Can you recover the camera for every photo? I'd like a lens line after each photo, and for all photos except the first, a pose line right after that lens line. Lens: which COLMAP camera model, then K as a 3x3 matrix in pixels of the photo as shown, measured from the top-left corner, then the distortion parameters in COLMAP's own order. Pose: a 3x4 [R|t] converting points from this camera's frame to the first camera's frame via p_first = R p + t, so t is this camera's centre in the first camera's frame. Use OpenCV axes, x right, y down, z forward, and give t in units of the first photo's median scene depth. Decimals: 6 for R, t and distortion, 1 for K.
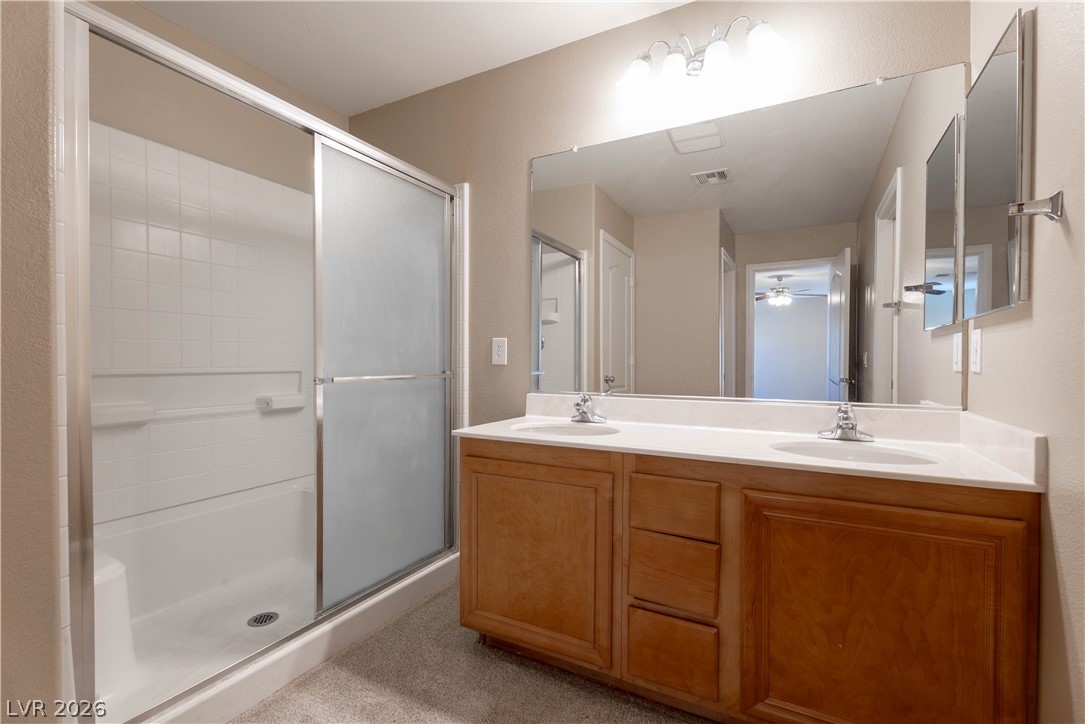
lens RADIAL K [[485.4, 0, 542.3], [0, 485.4, 365.3], [0, 0, 1]] dist [0.001425, -0.000066]
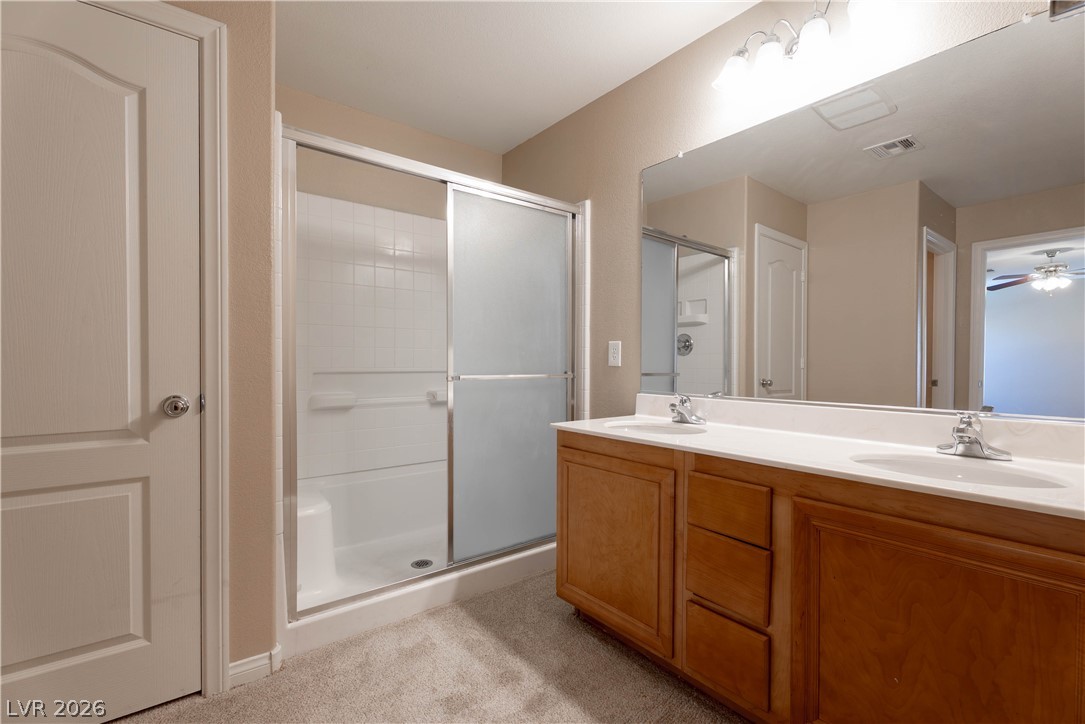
lens RADIAL K [[485.4, 0, 542.3], [0, 485.4, 365.3], [0, 0, 1]] dist [0.001425, -0.000066]
pose [[0.917367, 0.001807, -0.398039, 0.275455], [-0.003585, 0.999987, -0.003723, 0.001872], [0.398027, 0.004842, 0.917361, -0.063310]]
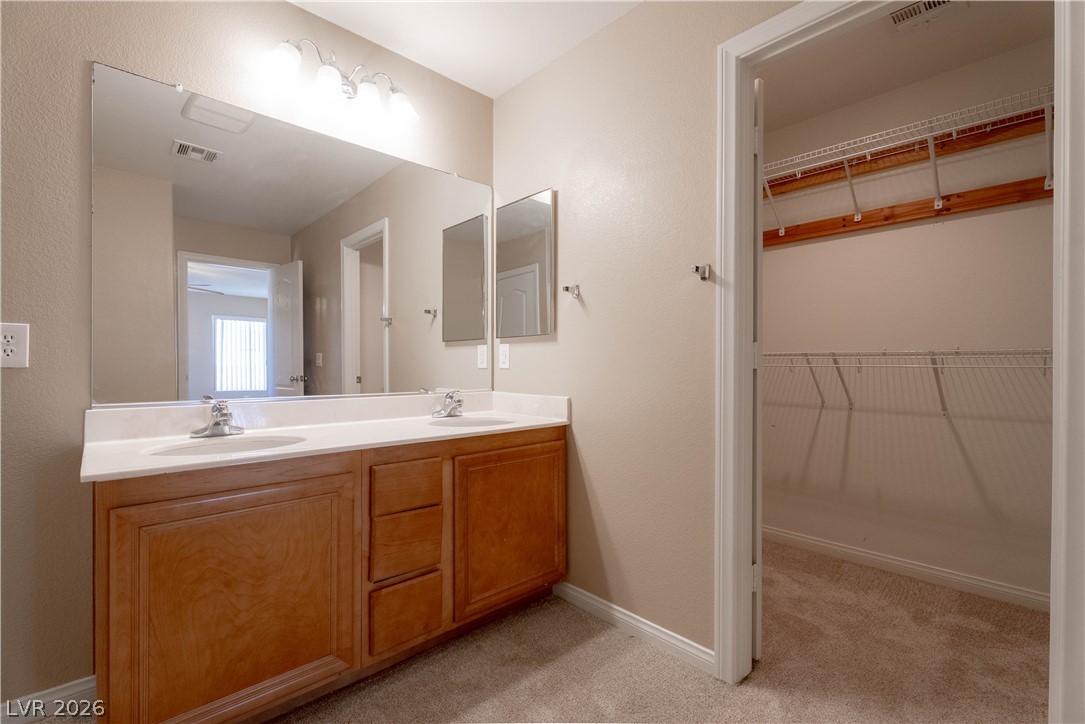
lens RADIAL K [[479.6, 0, 542.5], [0, 479.6, 362.0], [0, 0, 1]] dist [0.000540, 0.000013]
pose [[0.318367, -0.000087, 0.947967, -0.629710], [0.005383, 0.999984, -0.001716, -0.004438], [-0.947952, 0.005649, 0.318363, 0.278468]]
